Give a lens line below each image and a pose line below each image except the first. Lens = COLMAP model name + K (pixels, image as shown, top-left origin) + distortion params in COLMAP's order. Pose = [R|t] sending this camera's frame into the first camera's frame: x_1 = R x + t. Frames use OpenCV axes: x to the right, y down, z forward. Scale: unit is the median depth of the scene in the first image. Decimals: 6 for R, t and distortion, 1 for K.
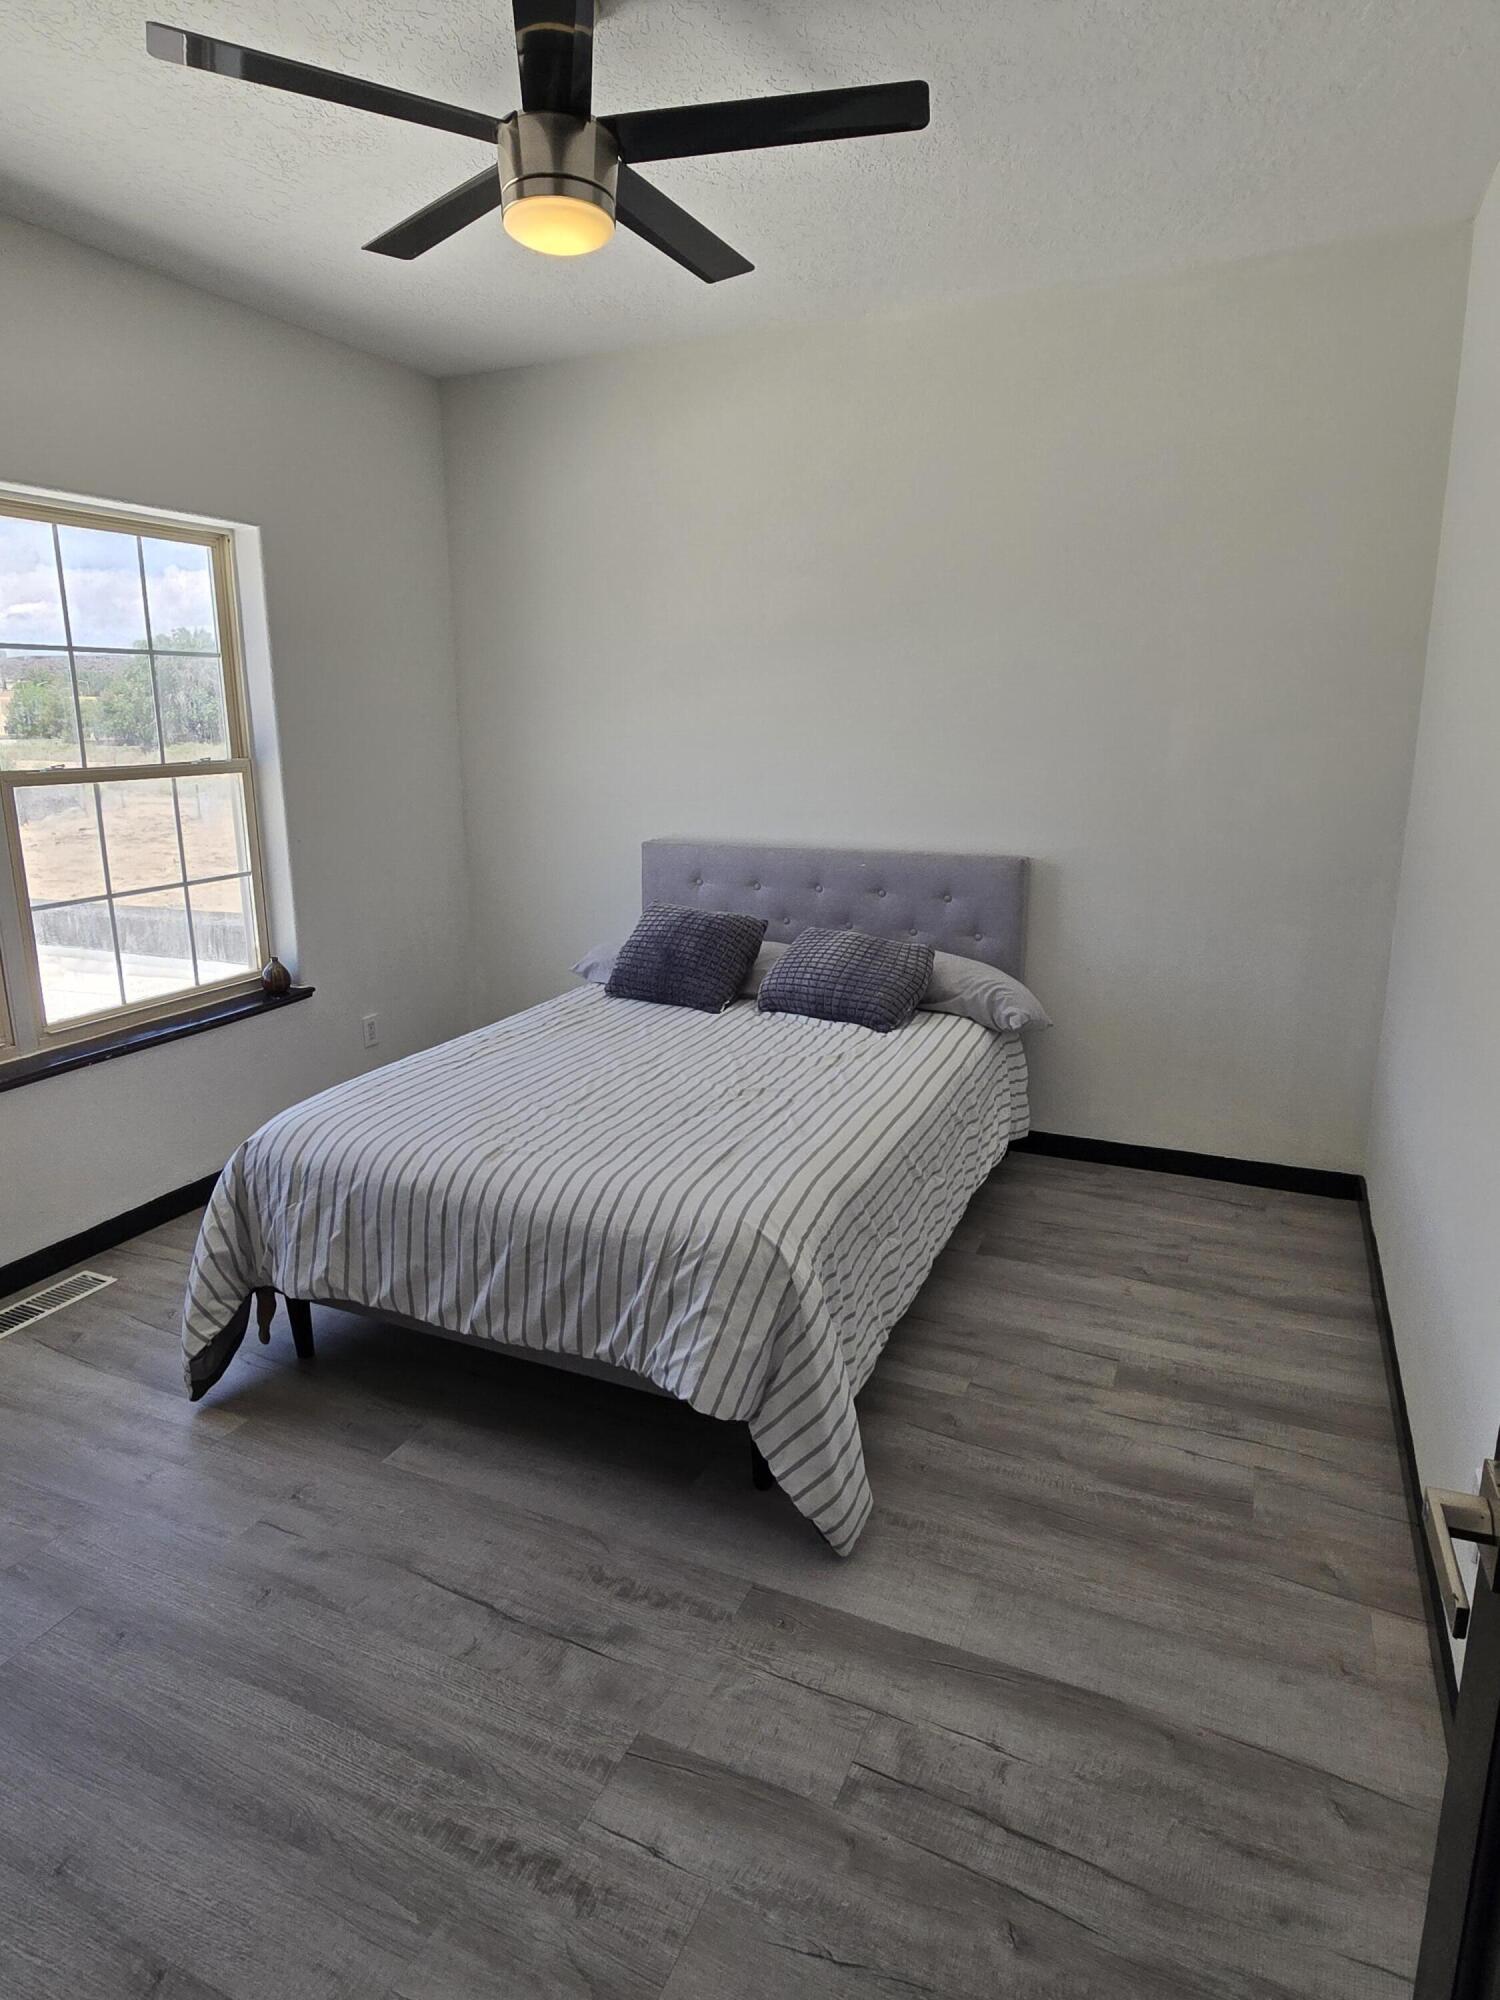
lens RADIAL K [[1162.8, 0, 714.2], [0, 1162.8, 974.6], [0, 0, 1]] dist [-0.011464, 0.003315]
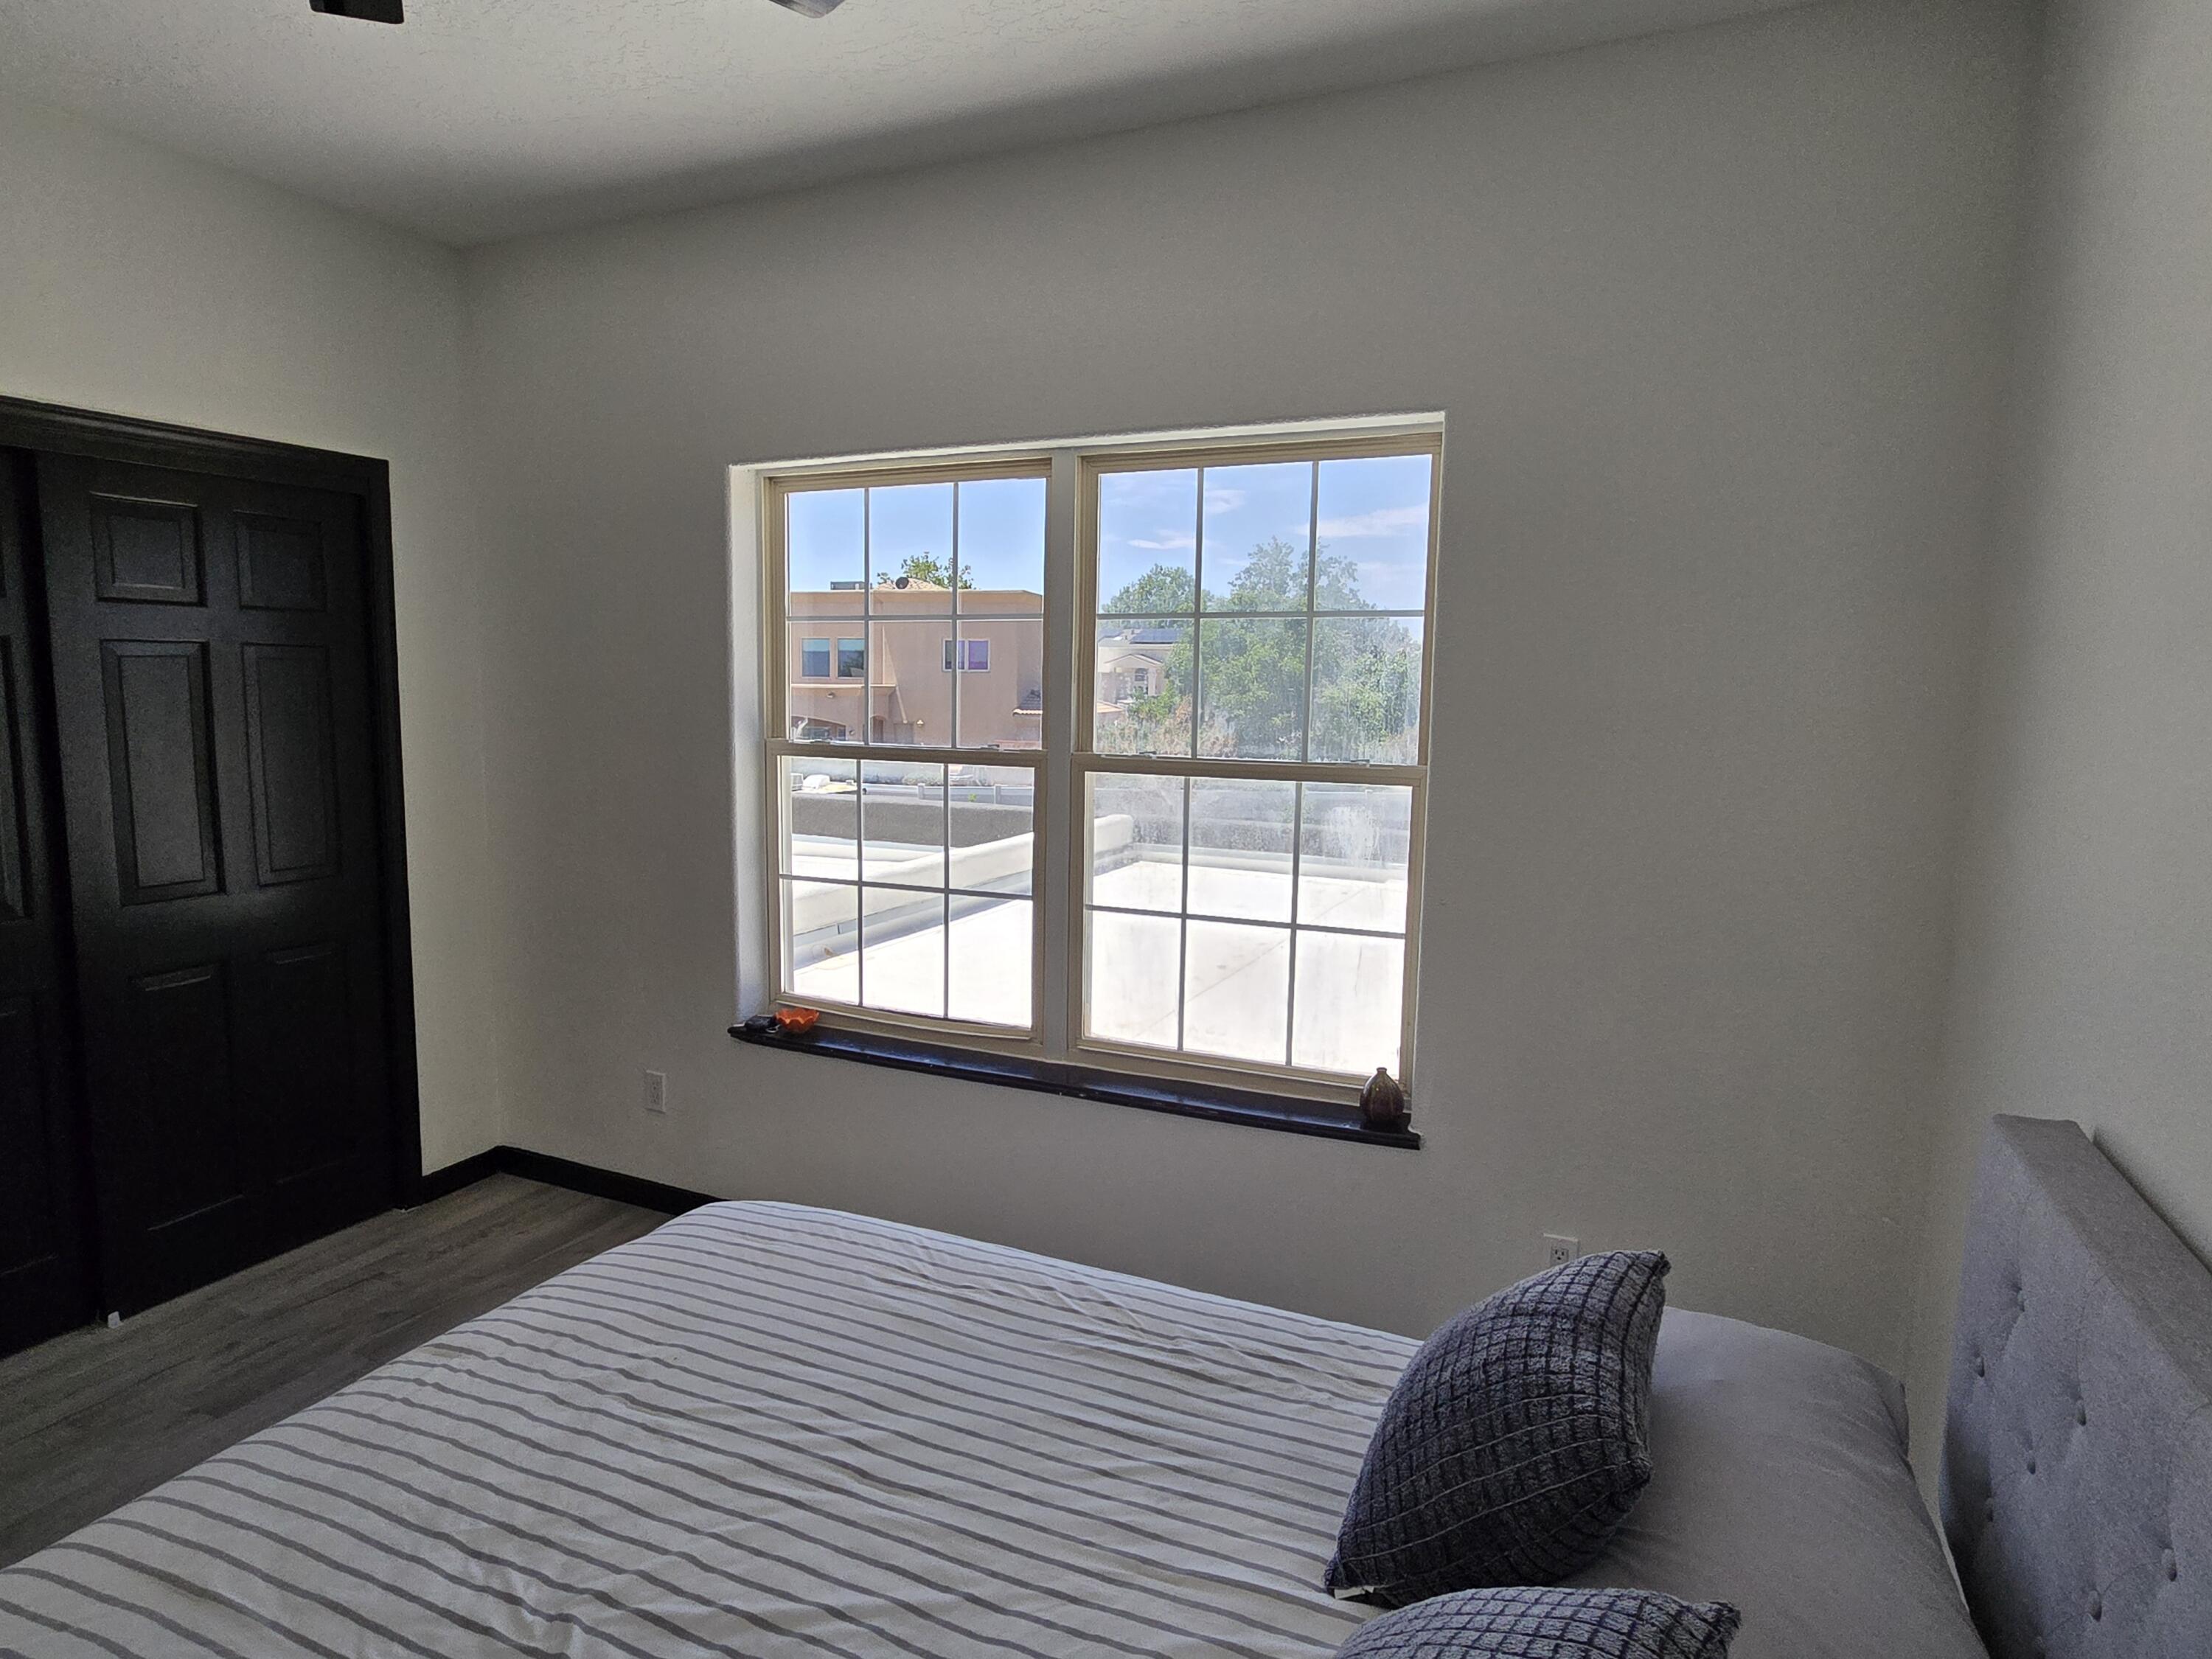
lens RADIAL K [[1286.1, 0, 1084.0], [0, 1286.1, 836.9], [0, 0, 1]] dist [-0.011464, 0.003315]
pose [[0.011674, 0.131980, -0.991184, 0.476491], [-0.232786, 0.964375, 0.125669, -0.289946], [0.972458, 0.229266, 0.041981, 1.184735]]
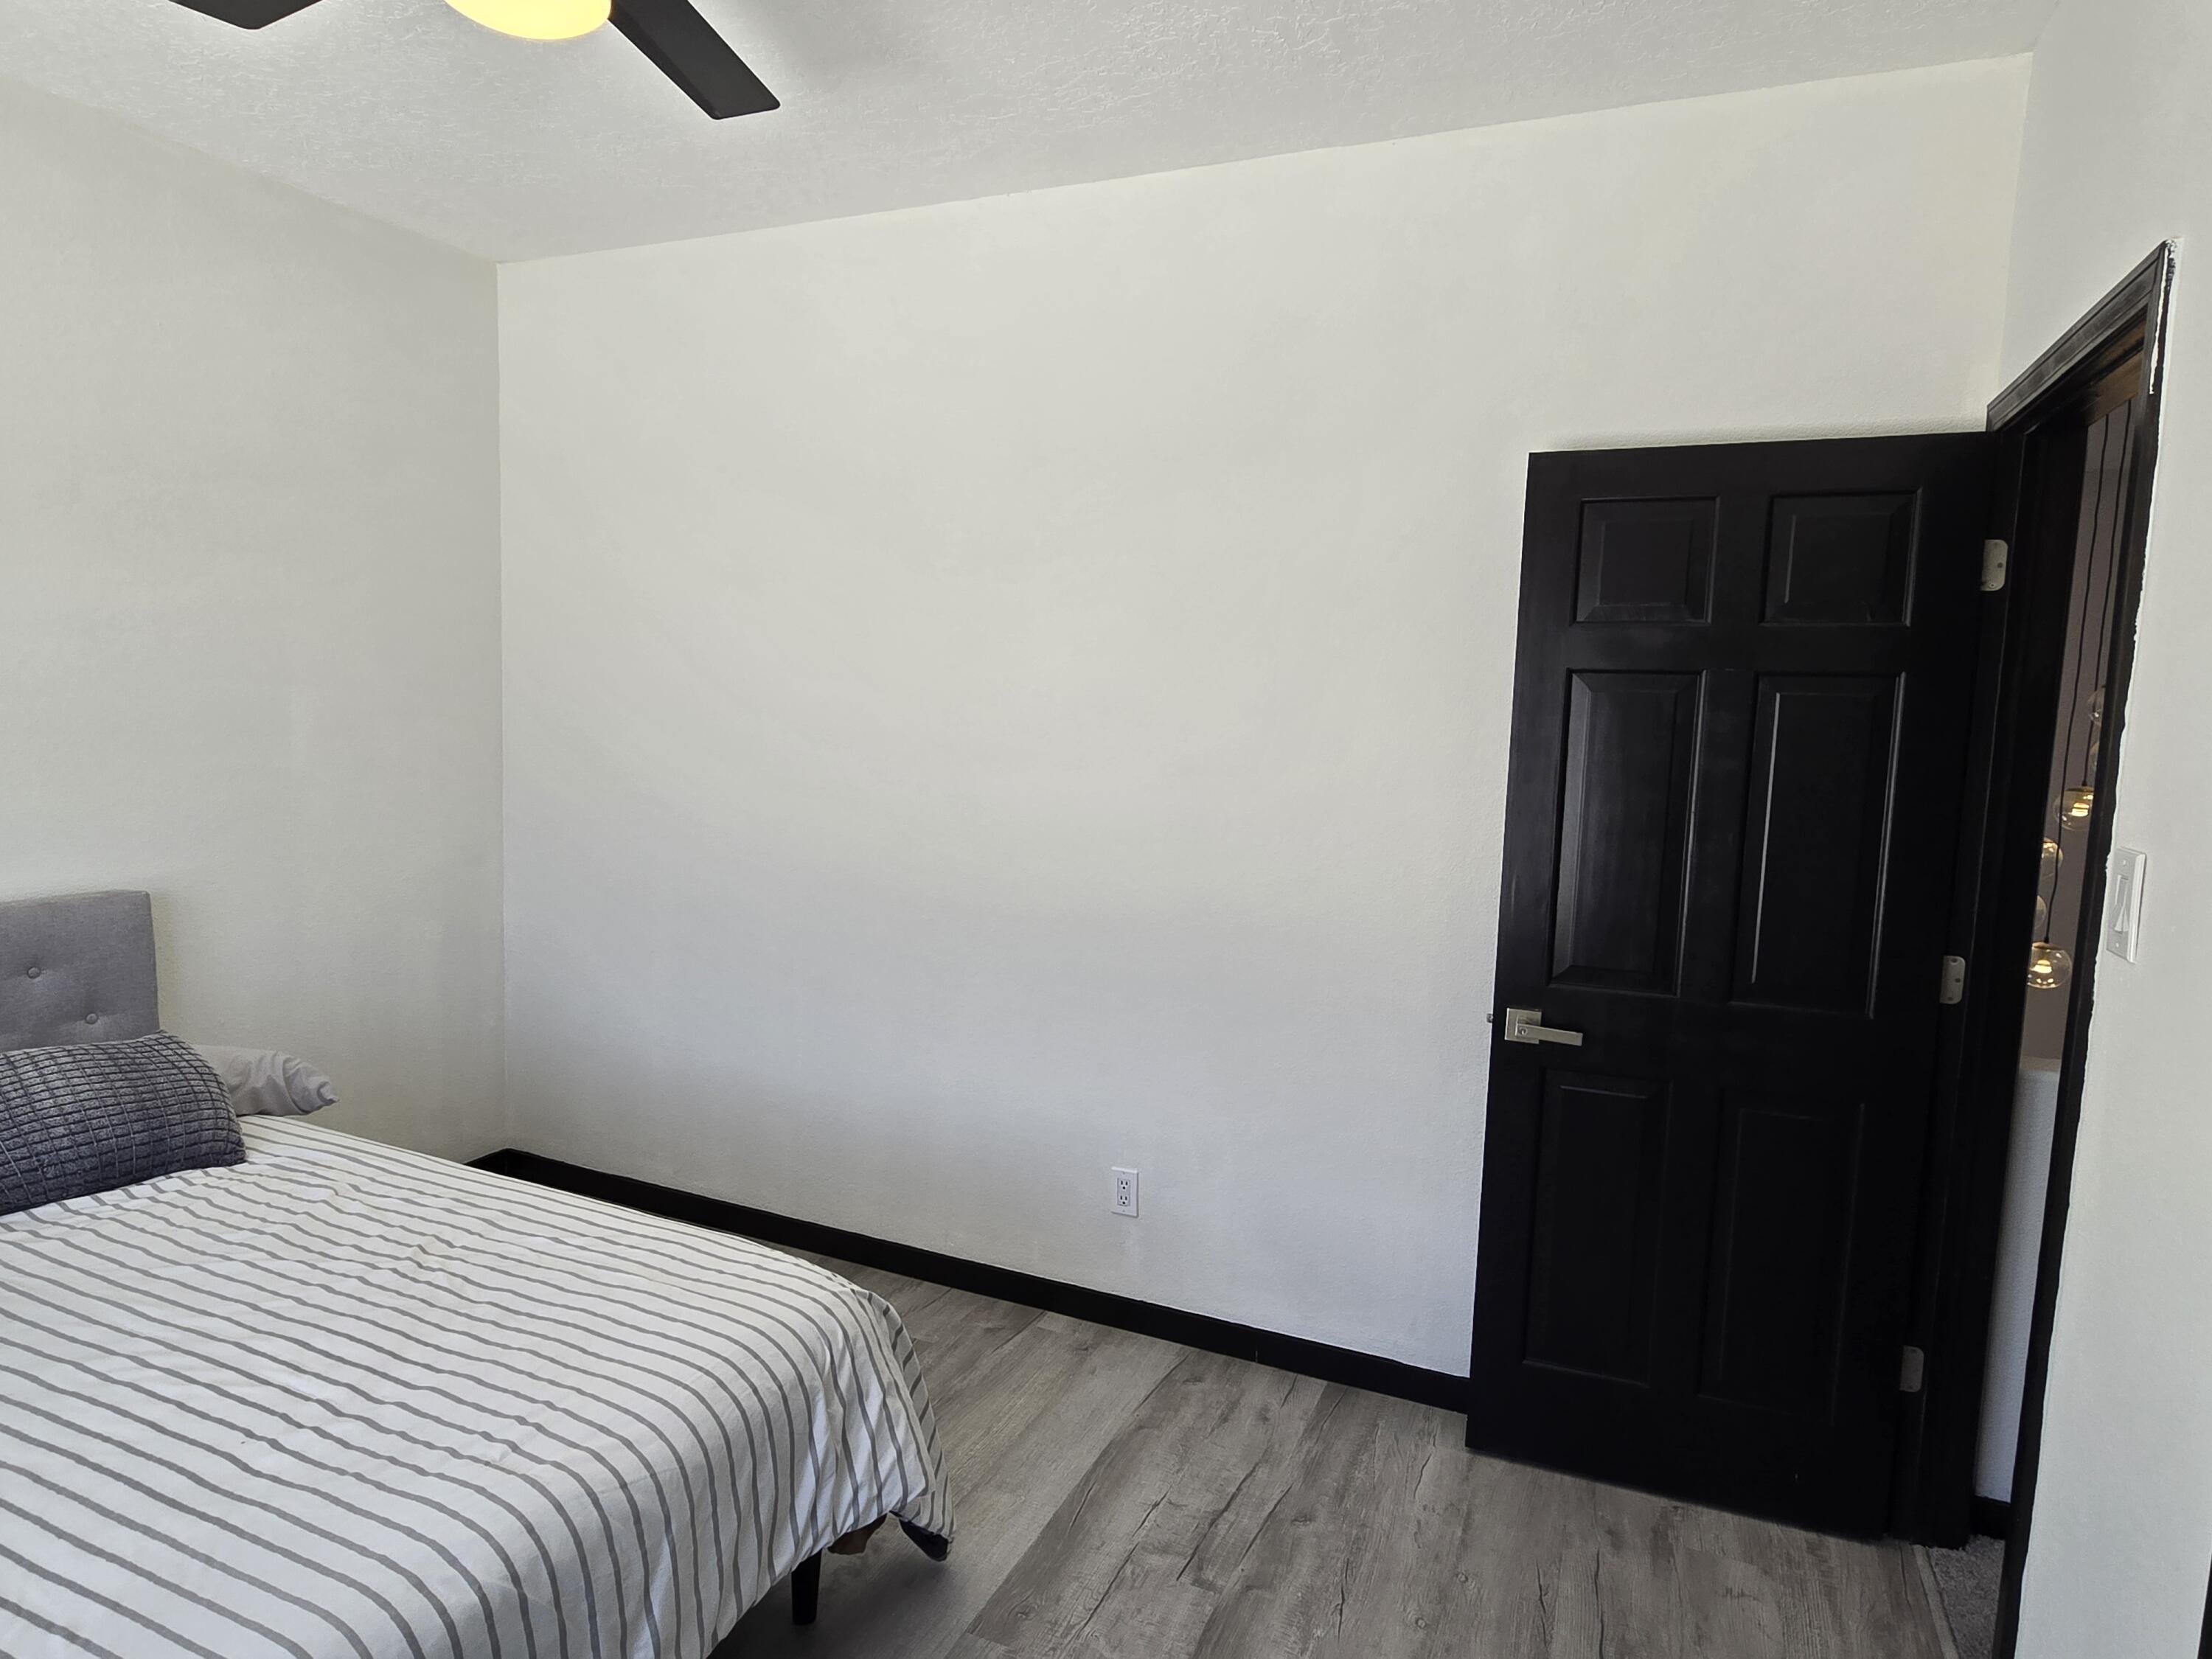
lens RADIAL K [[1286.1, 0, 1086.9], [0, 1286.1, 850.4], [0, 0, 1]] dist [-0.011464, 0.003315]
pose [[-0.023768, -0.103854, 0.994309, -0.743621], [0.181848, 0.977548, 0.106450, -0.147811], [-0.983039, 0.183343, -0.004349, 0.630905]]
